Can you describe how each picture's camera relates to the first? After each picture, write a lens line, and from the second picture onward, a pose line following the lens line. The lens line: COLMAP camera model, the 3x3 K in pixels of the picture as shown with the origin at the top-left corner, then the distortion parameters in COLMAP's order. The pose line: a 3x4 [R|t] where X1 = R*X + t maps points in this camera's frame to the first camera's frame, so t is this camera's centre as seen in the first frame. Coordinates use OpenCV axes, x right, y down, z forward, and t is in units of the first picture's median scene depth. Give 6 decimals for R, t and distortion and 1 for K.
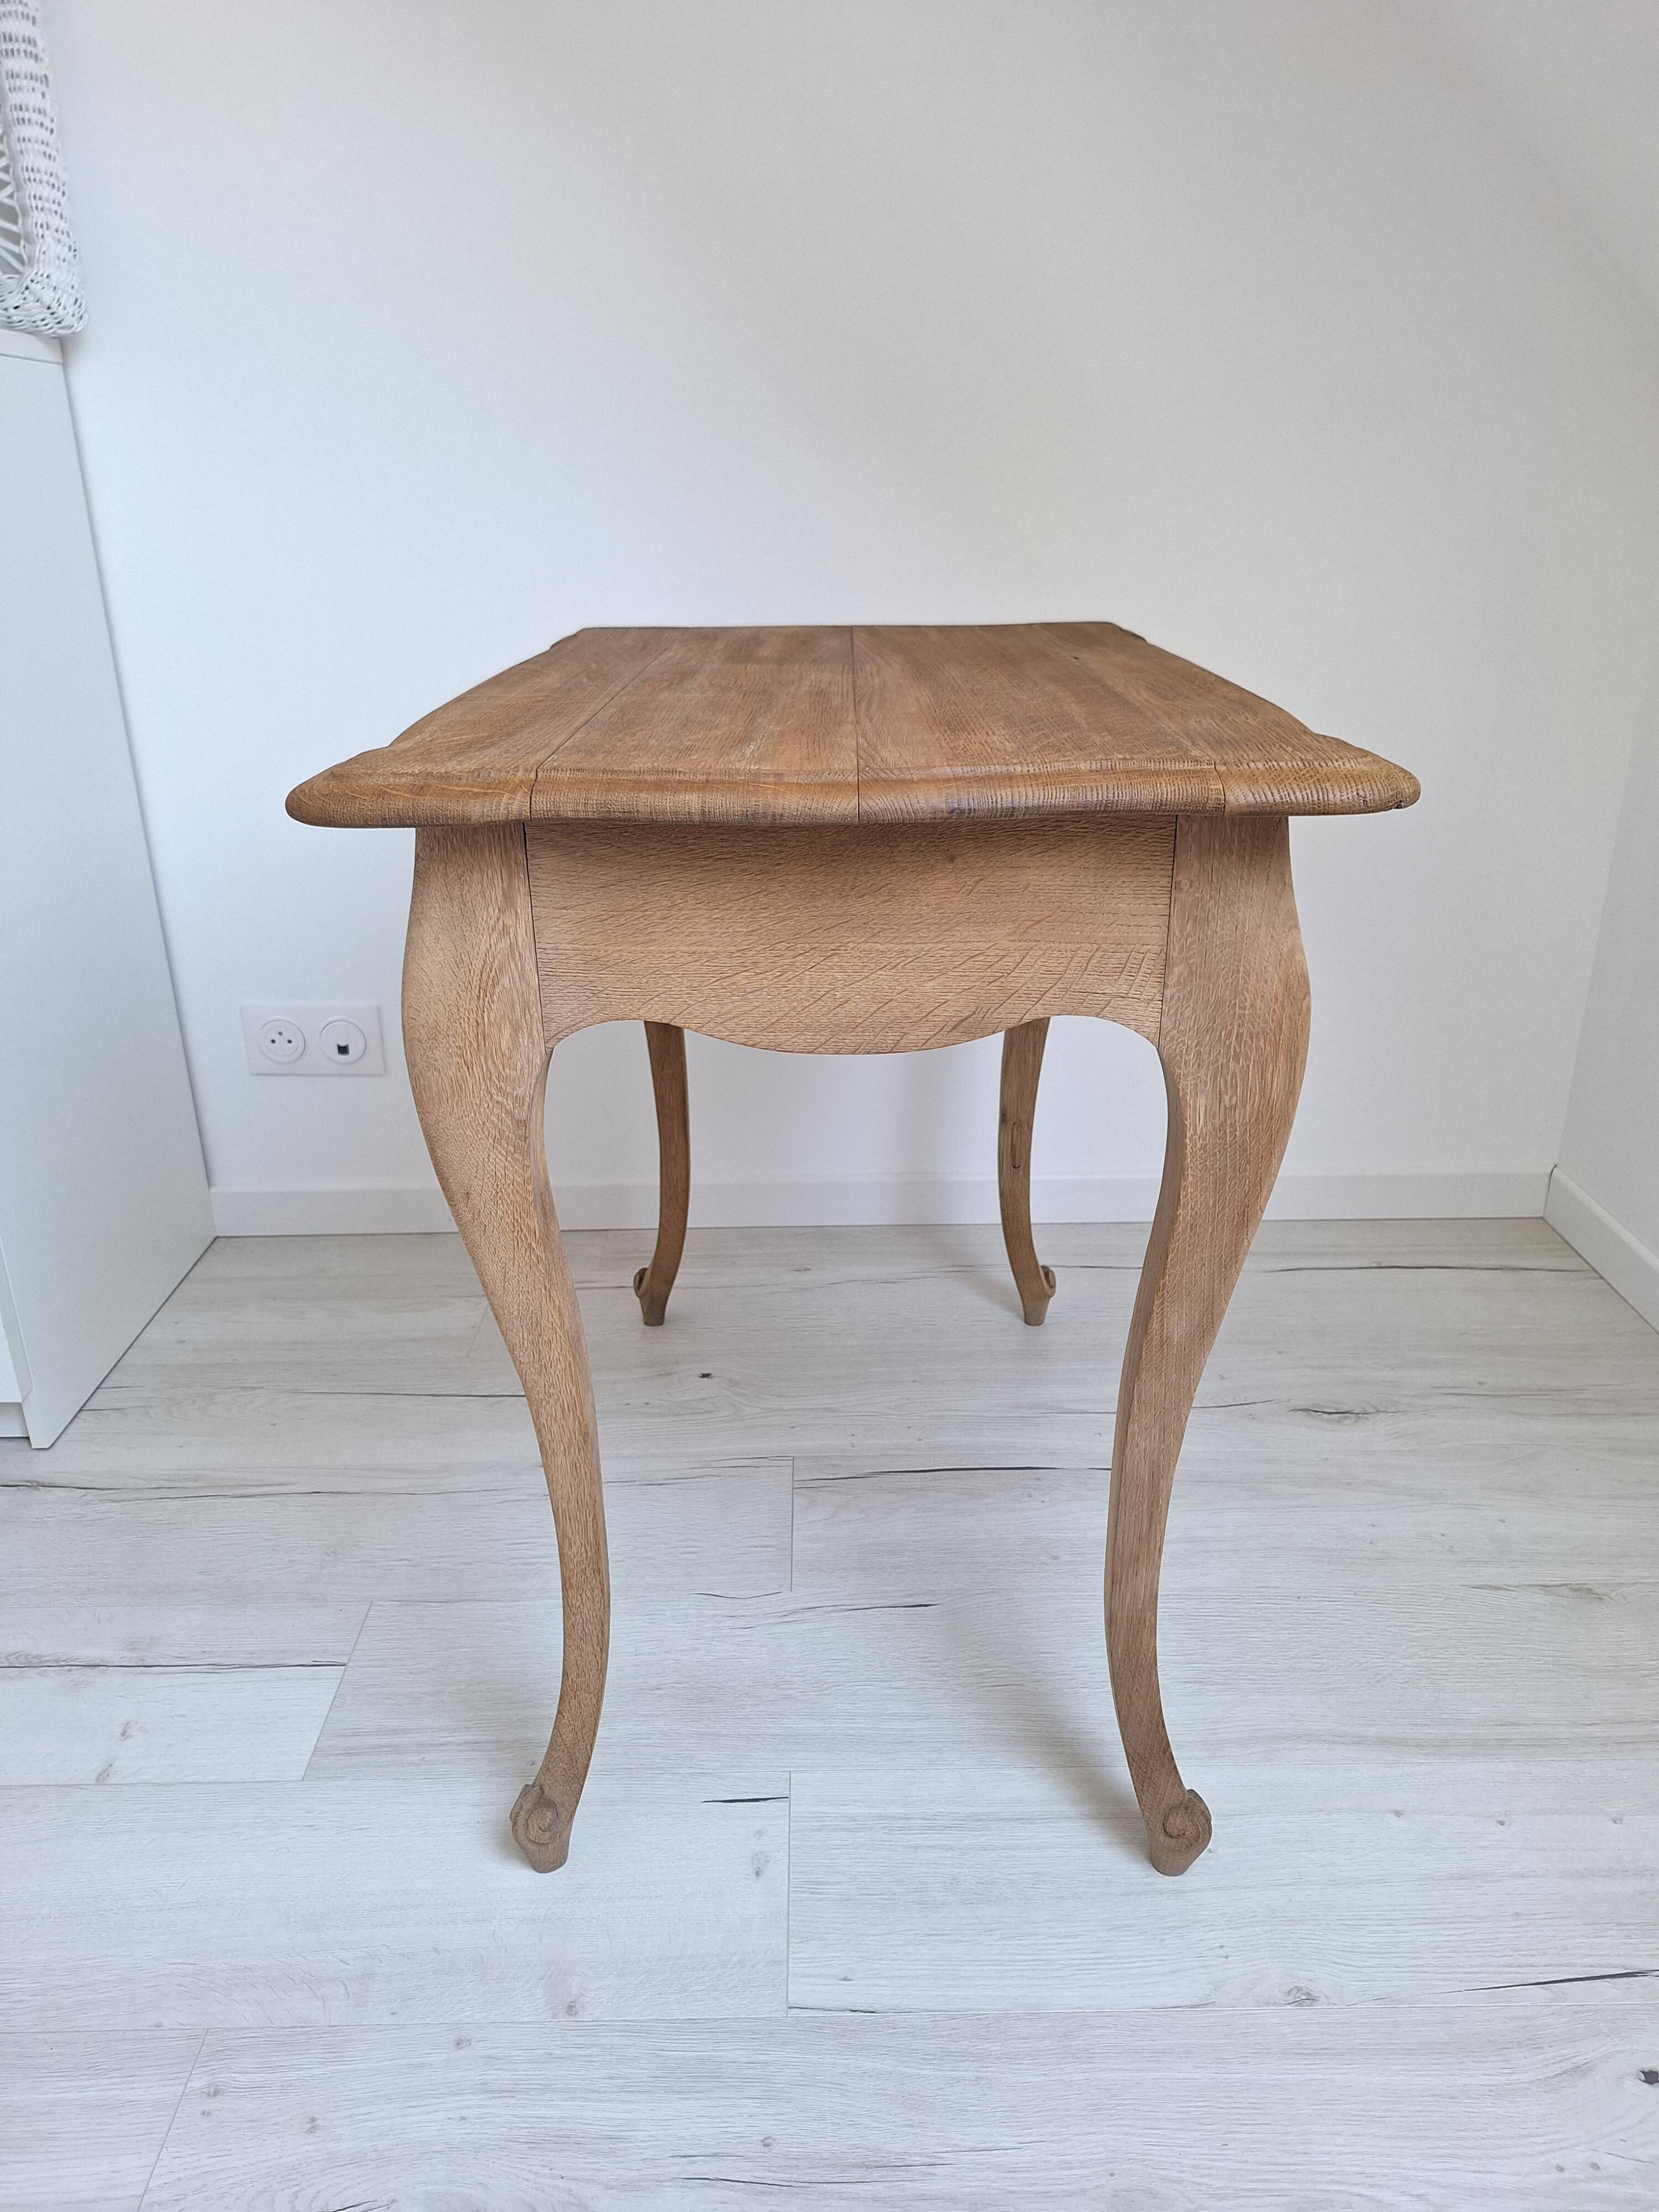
lens RADIAL K [[1565.3, 0, 817.5], [0, 1565.3, 1104.4], [0, 0, 1]] dist [0.050738, -0.046611]
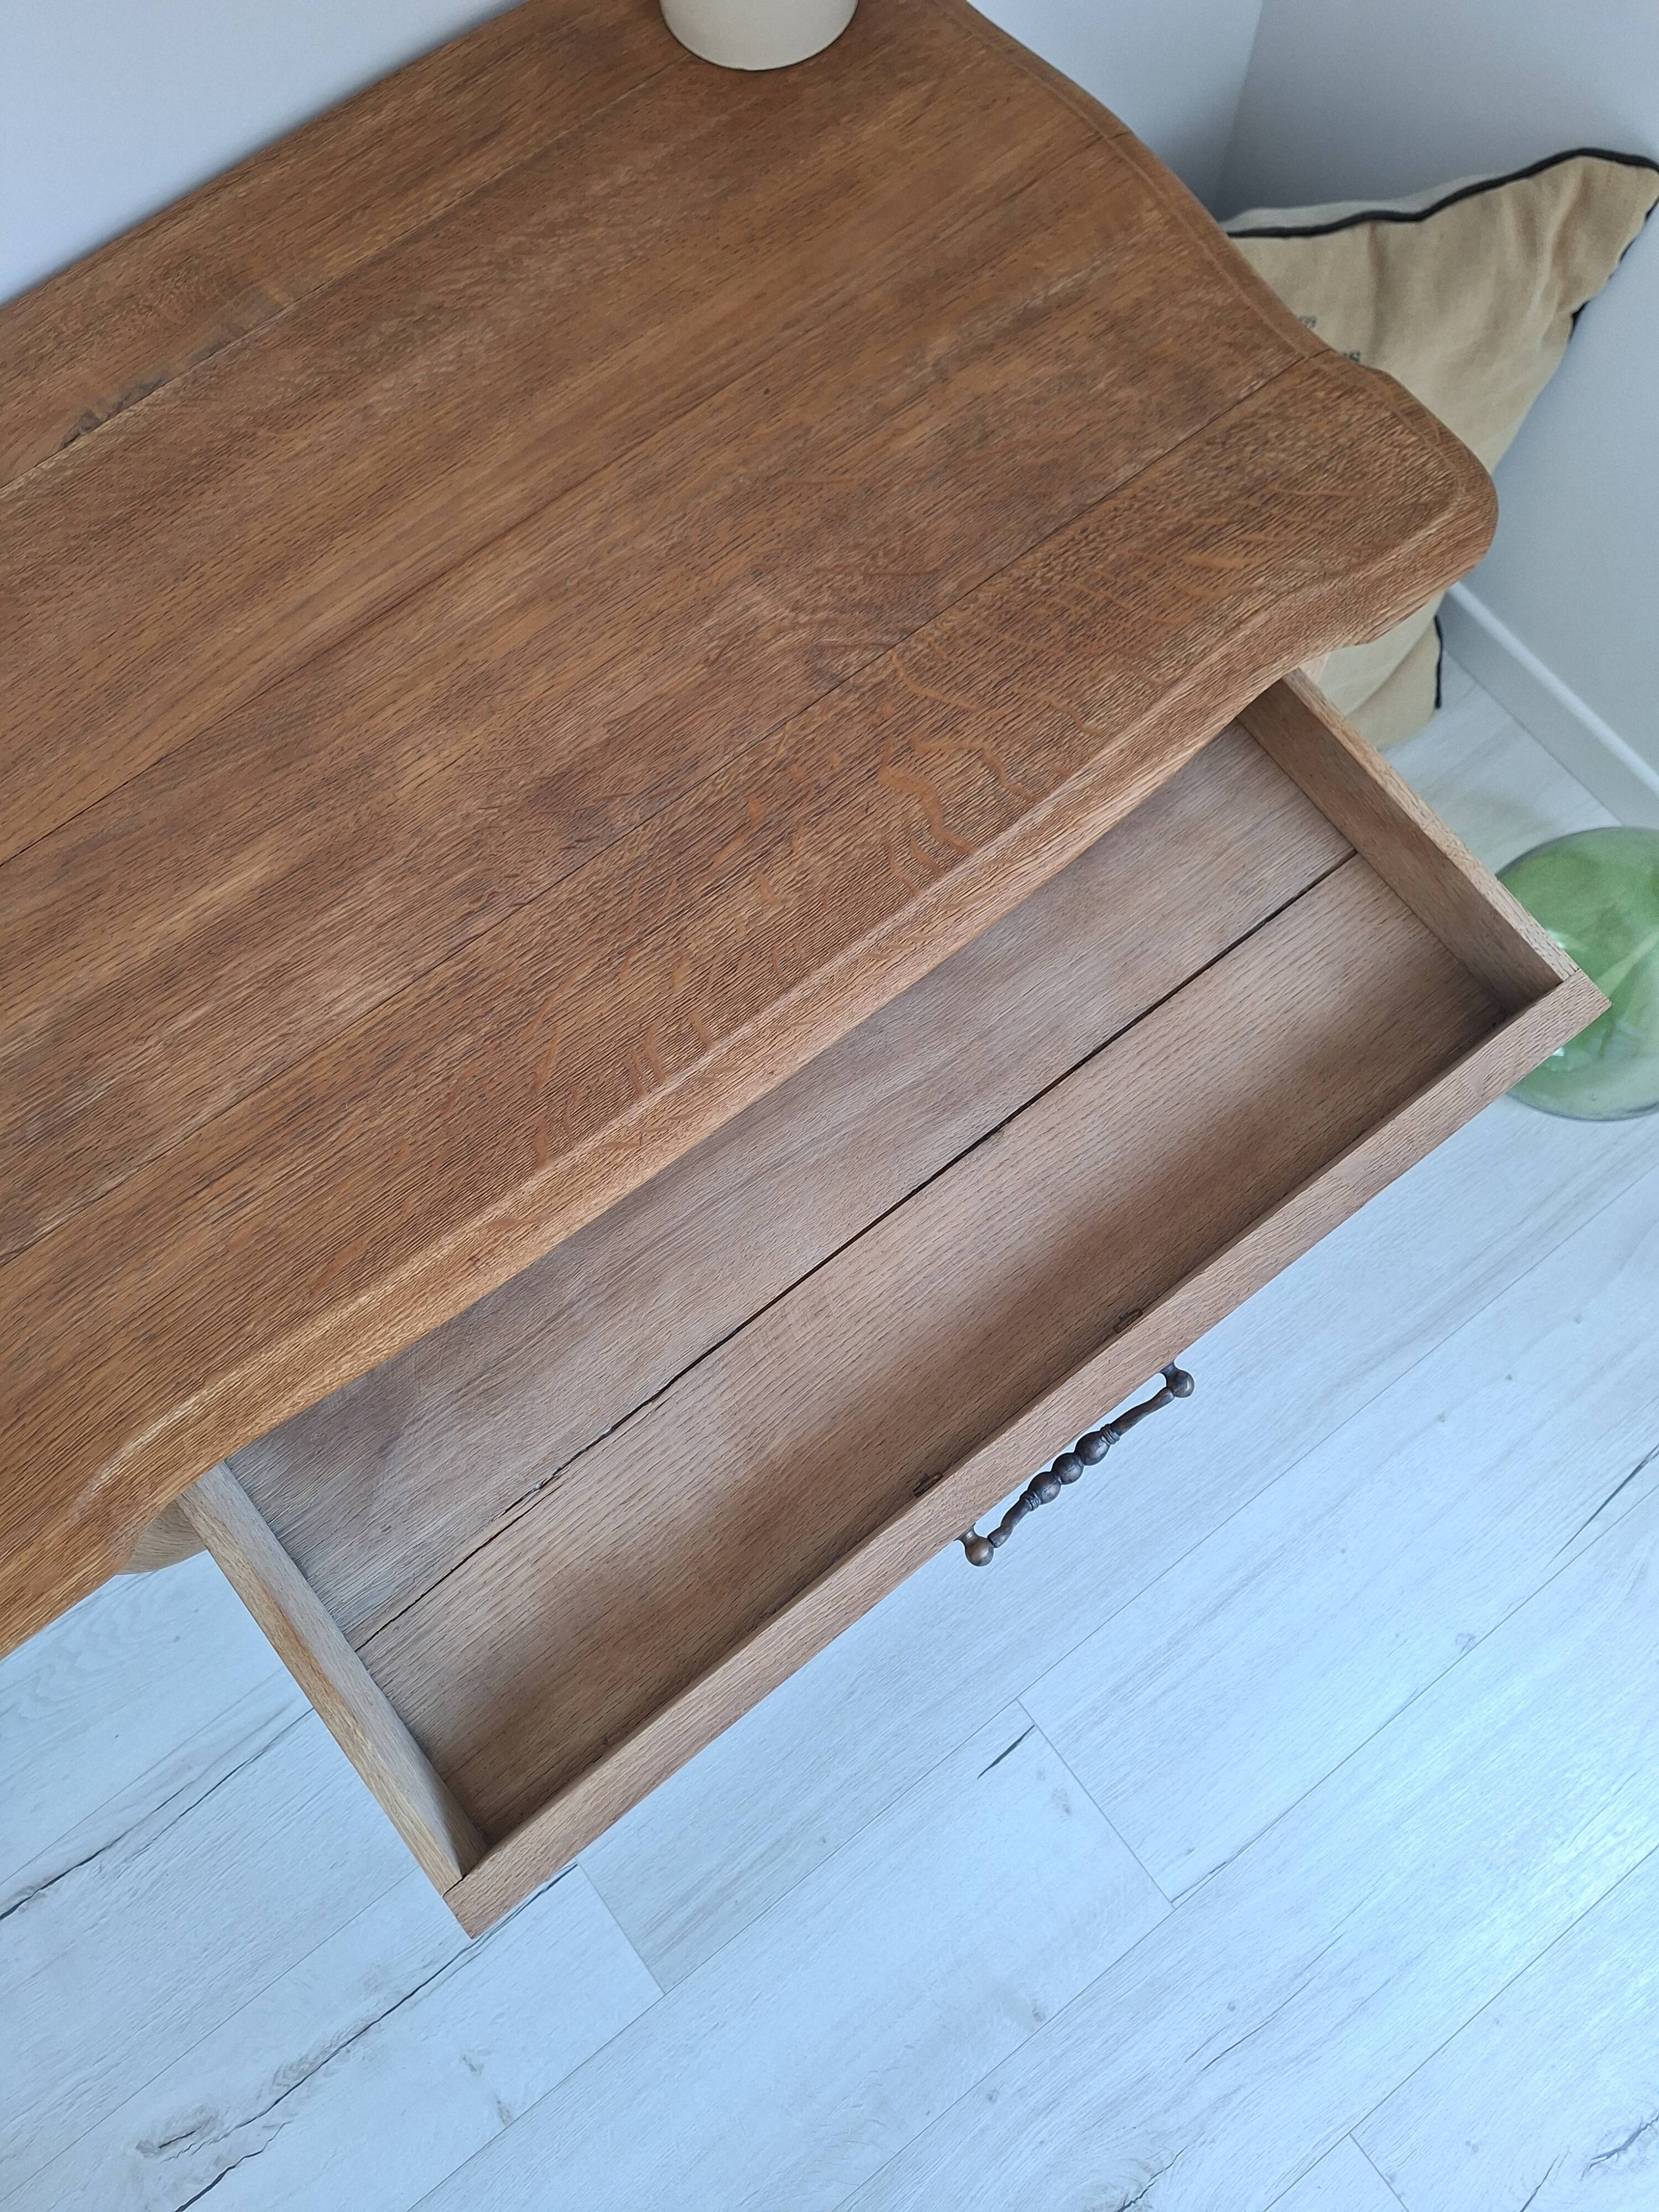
lens RADIAL K [[1559.7, 0, 834.7], [0, 1559.7, 1131.2], [0, 0, 1]] dist [0.054744, -0.068750]
pose [[0.794972, -0.588569, 0.146991, -0.038870], [0.242472, 0.530381, 0.812344, -0.608436], [-0.556082, -0.610150, 0.564349, 0.578409]]
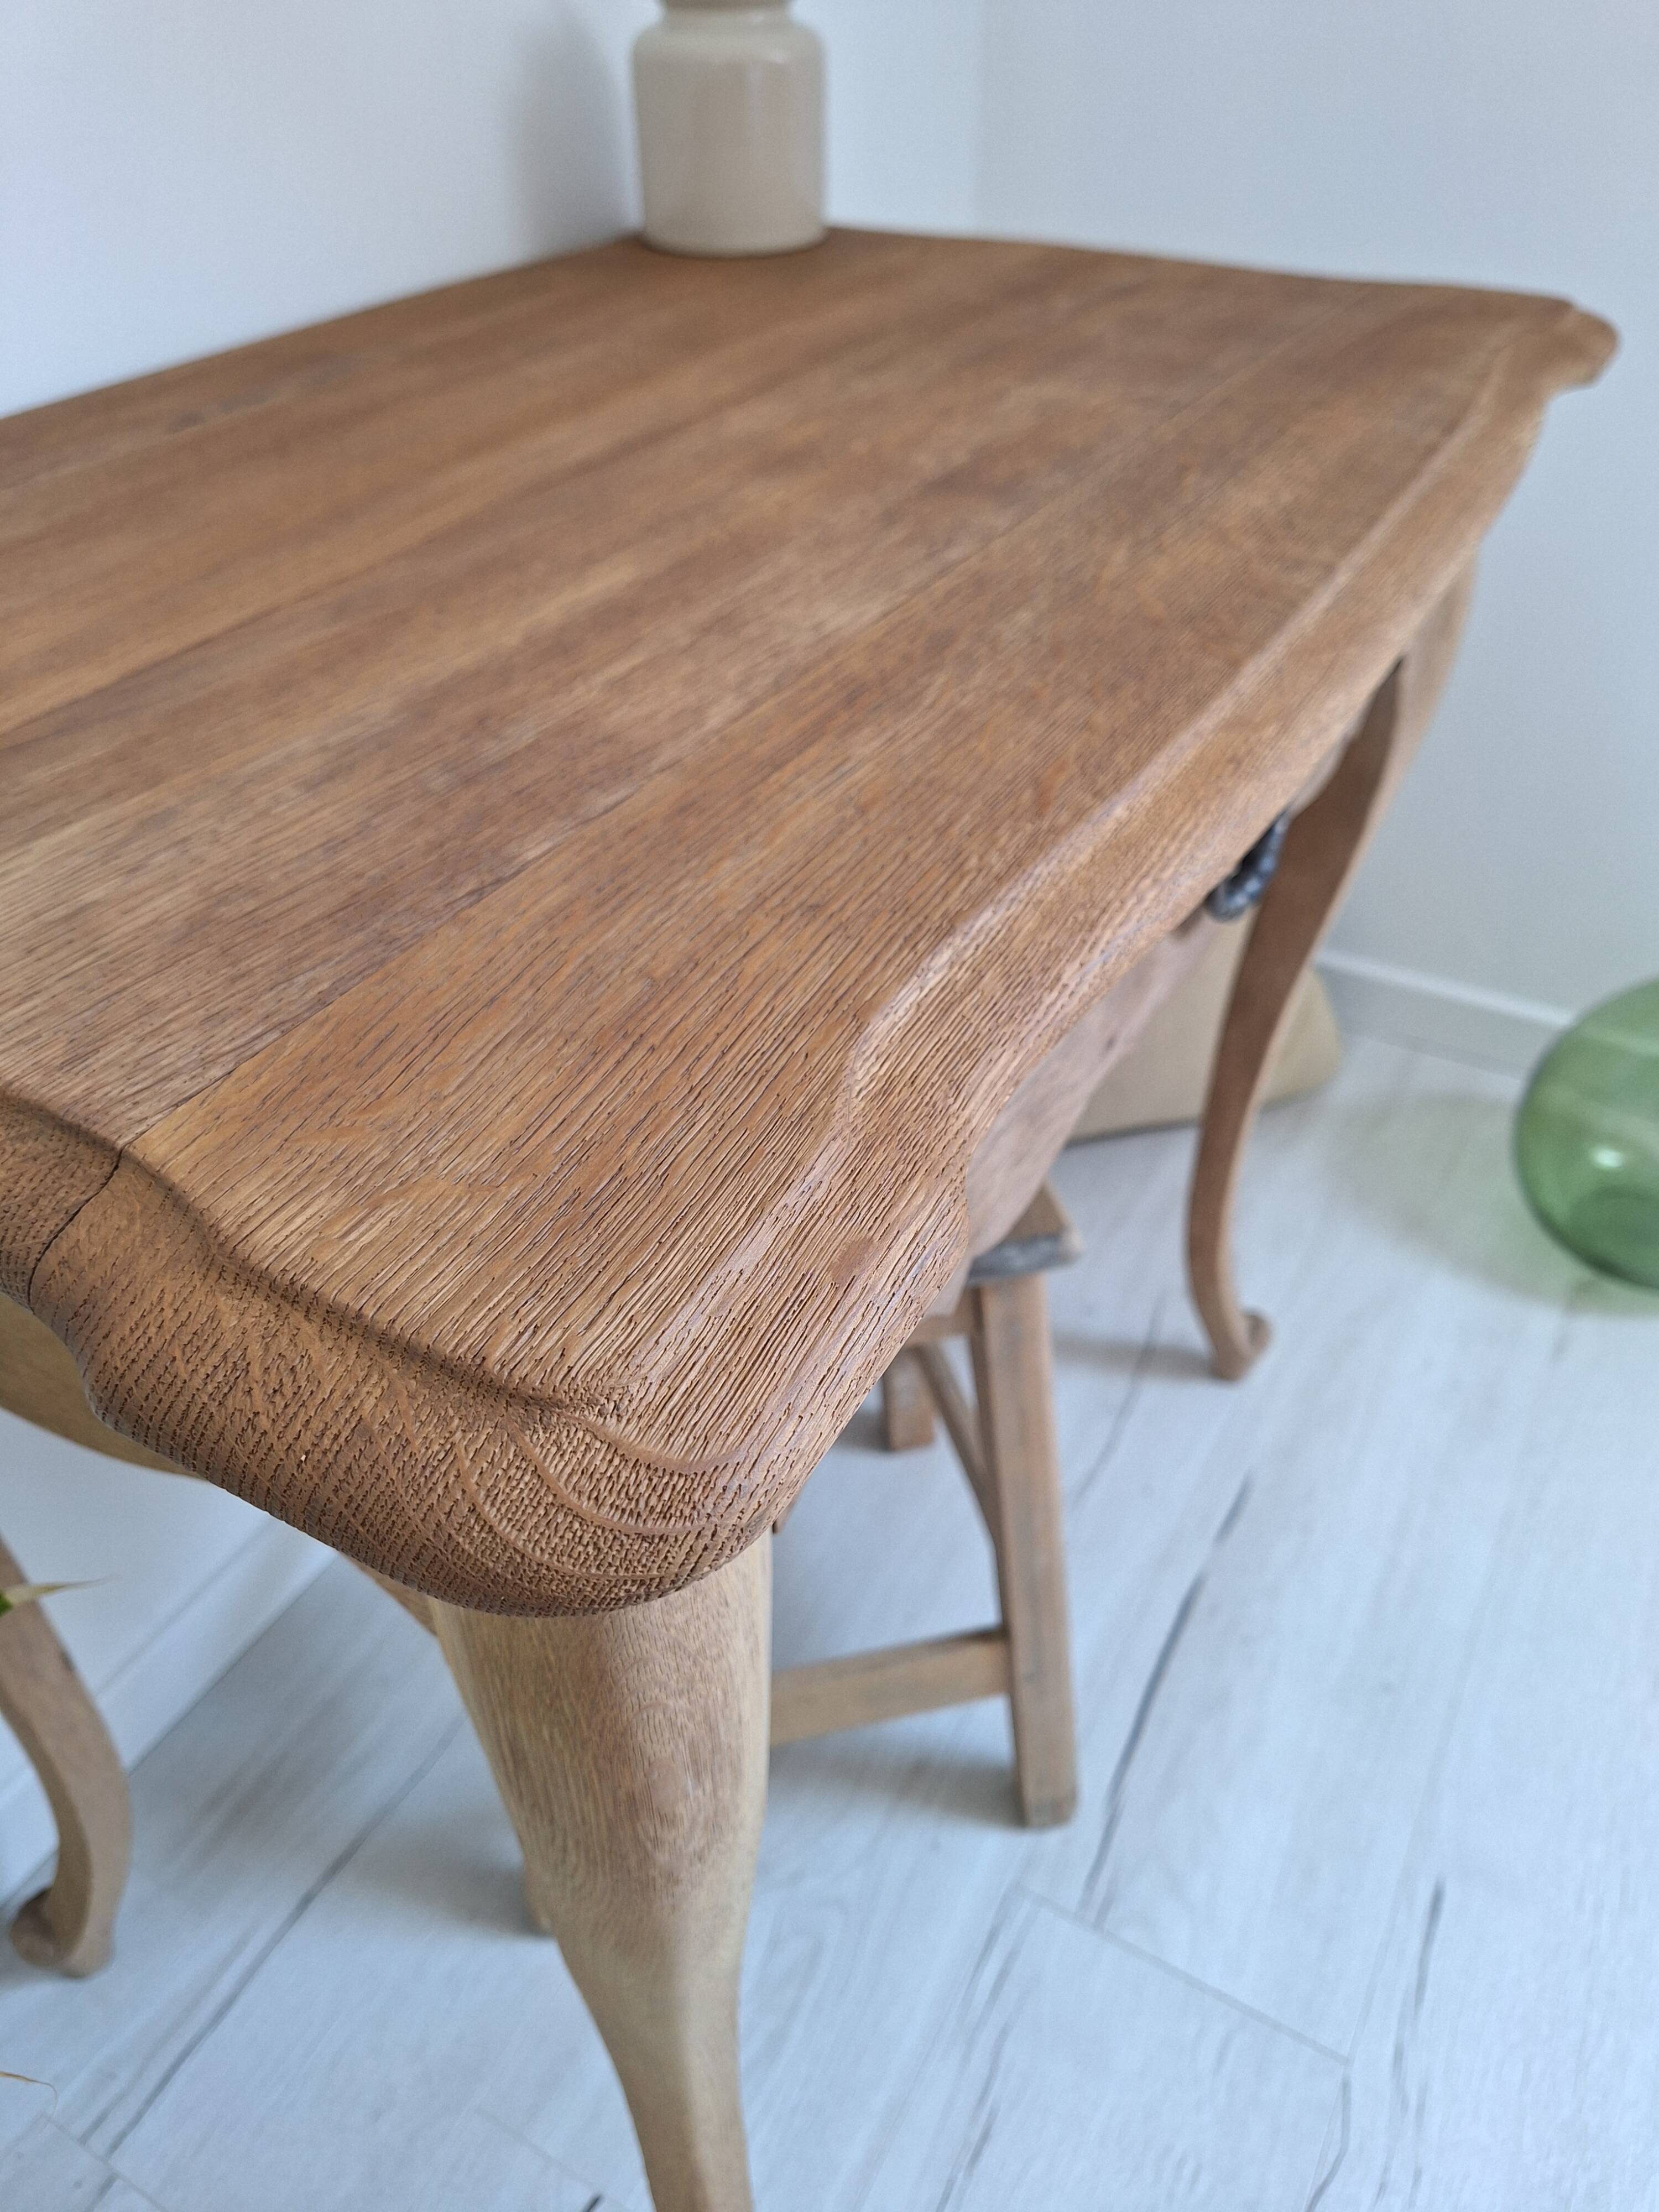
lens RADIAL K [[1565.3, 0, 827.1], [0, 1565.3, 1119.3], [0, 0, 1]] dist [0.050738, -0.046611]
pose [[0.496369, -0.532813, 0.685367, -0.339420], [0.322694, 0.846166, 0.424114, -0.327679], [-0.805907, 0.010646, 0.591946, 0.768183]]
